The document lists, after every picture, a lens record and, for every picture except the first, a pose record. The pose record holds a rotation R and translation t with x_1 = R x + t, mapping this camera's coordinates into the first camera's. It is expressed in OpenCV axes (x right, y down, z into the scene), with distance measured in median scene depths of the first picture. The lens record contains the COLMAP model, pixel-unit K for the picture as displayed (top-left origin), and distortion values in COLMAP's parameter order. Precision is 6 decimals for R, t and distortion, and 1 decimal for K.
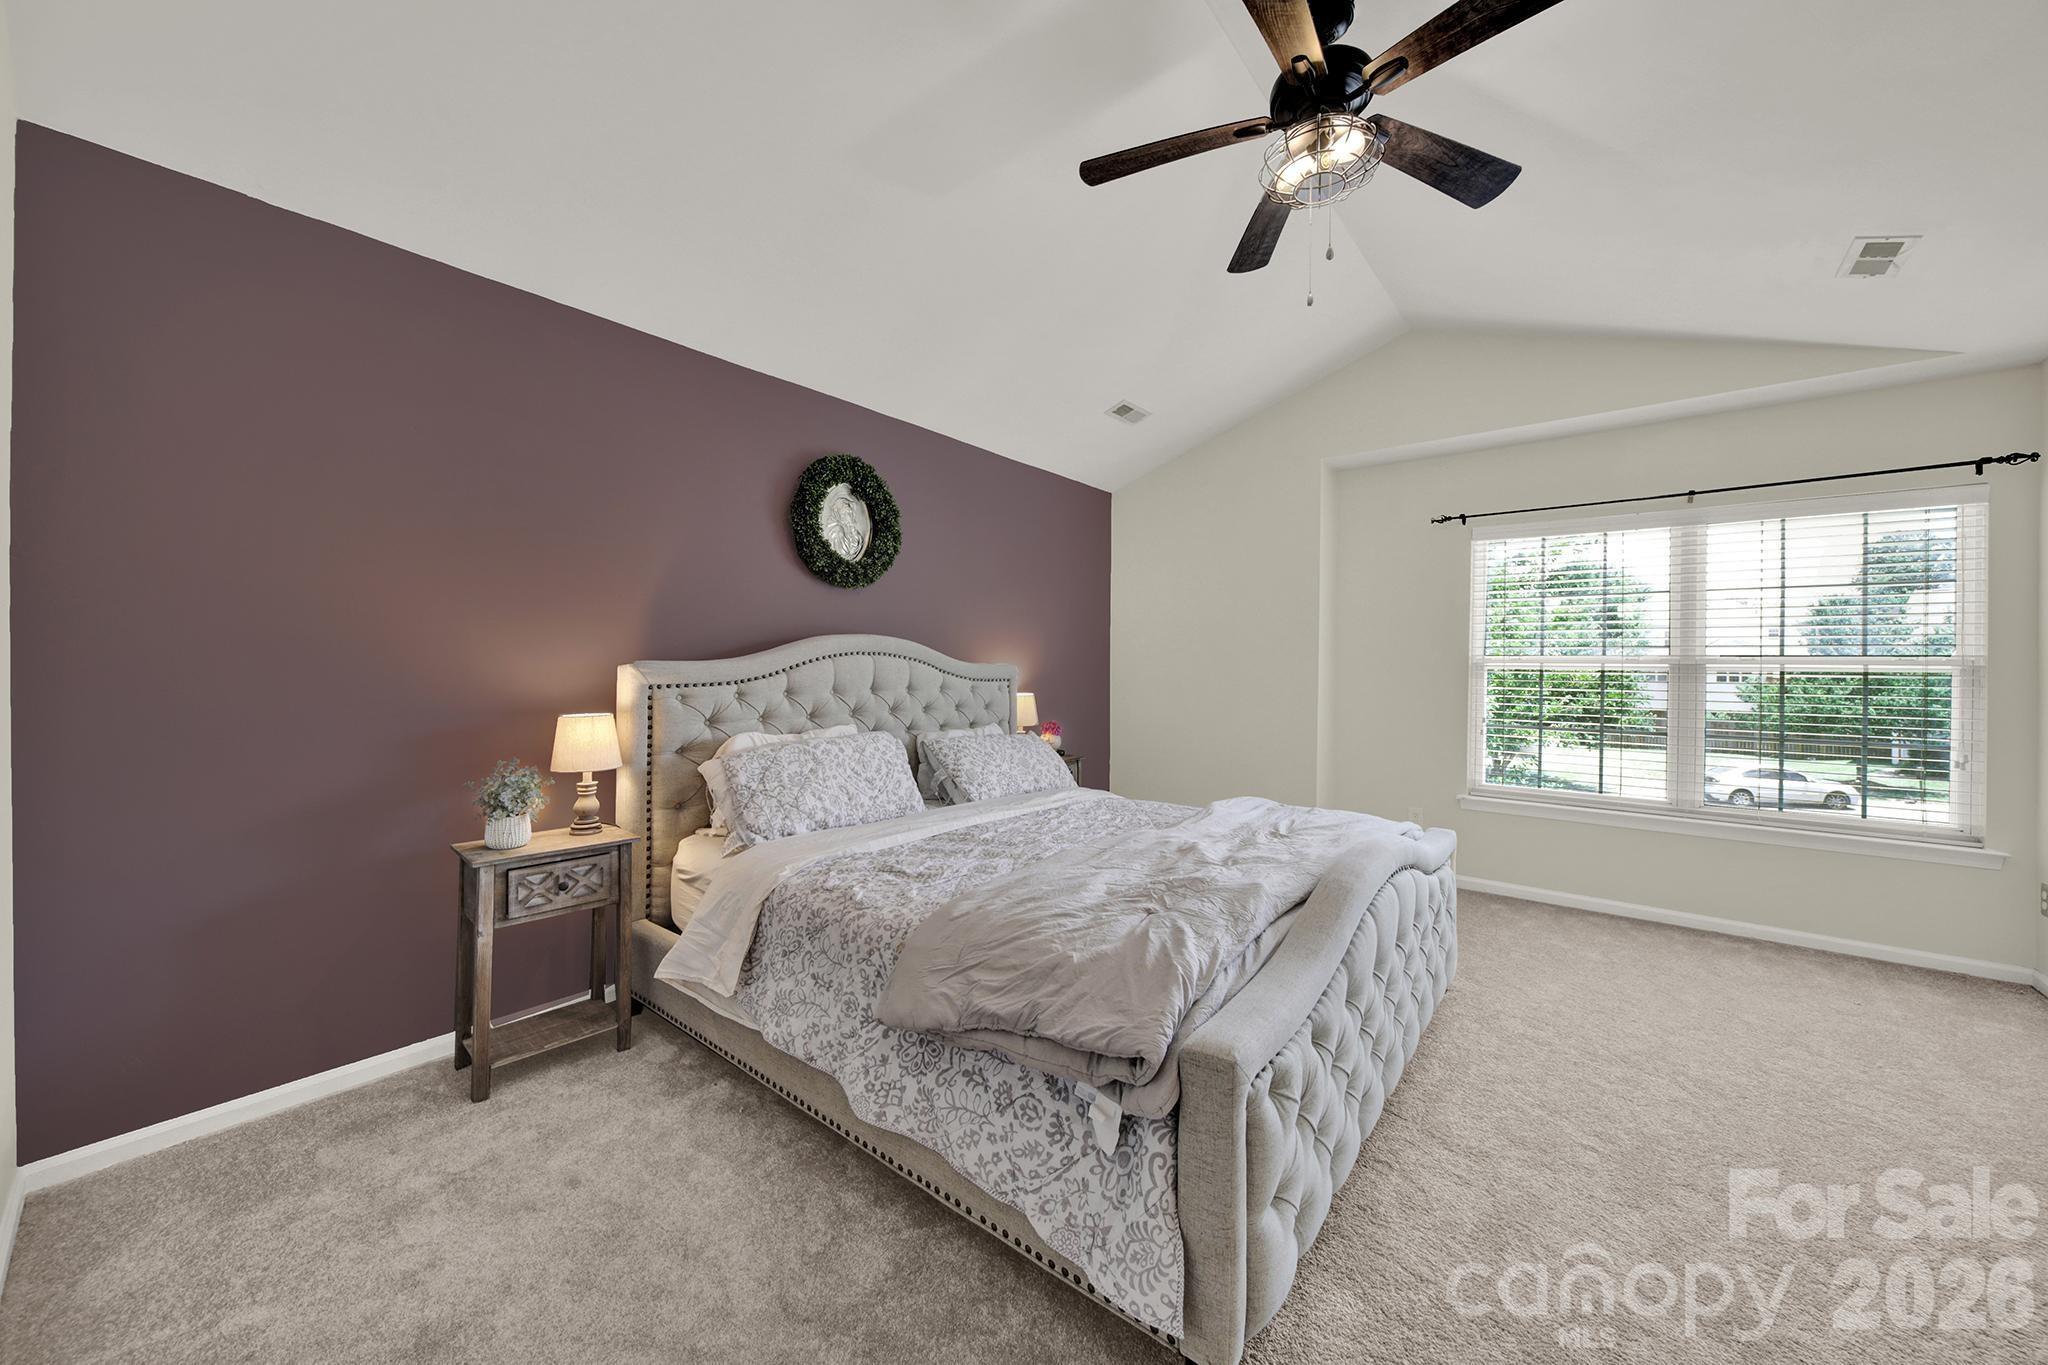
lens RADIAL K [[732.3, 0, 1021.8], [0, 732.3, 668.5], [0, 0, 1]] dist [0.000633, -0.002279]
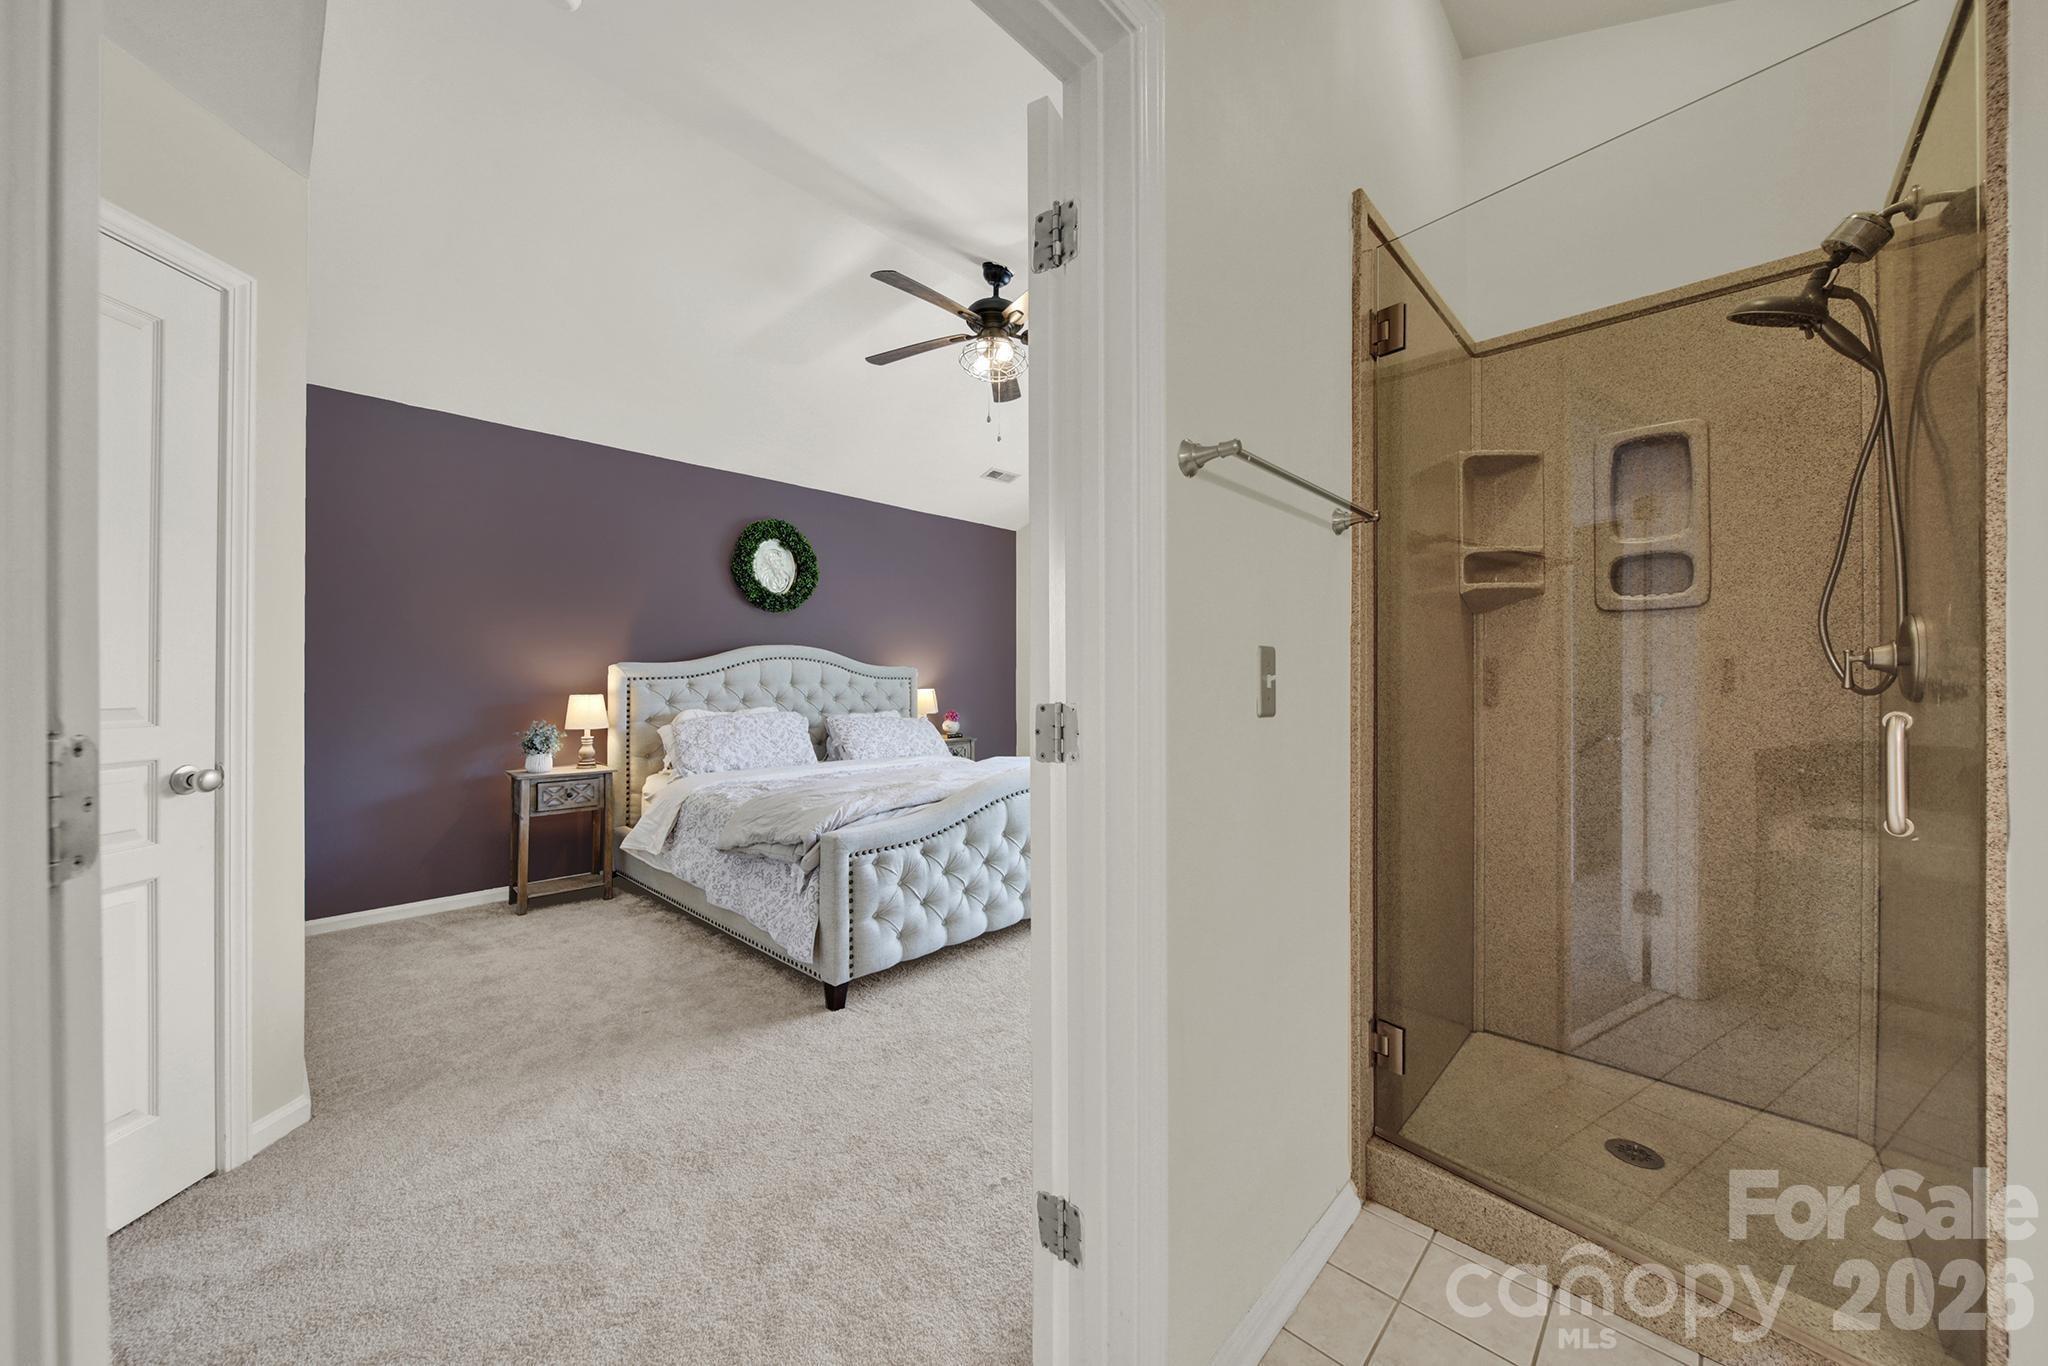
lens RADIAL K [[740.0, 0, 1021.0], [0, 740.0, 675.9], [0, 0, 1]] dist [-0.000280, -0.000081]
pose [[0.997062, -0.004894, -0.076437, 0.473545], [0.004446, 0.999972, -0.006033, 0.033178], [0.076464, 0.005675, 0.997056, -0.543224]]
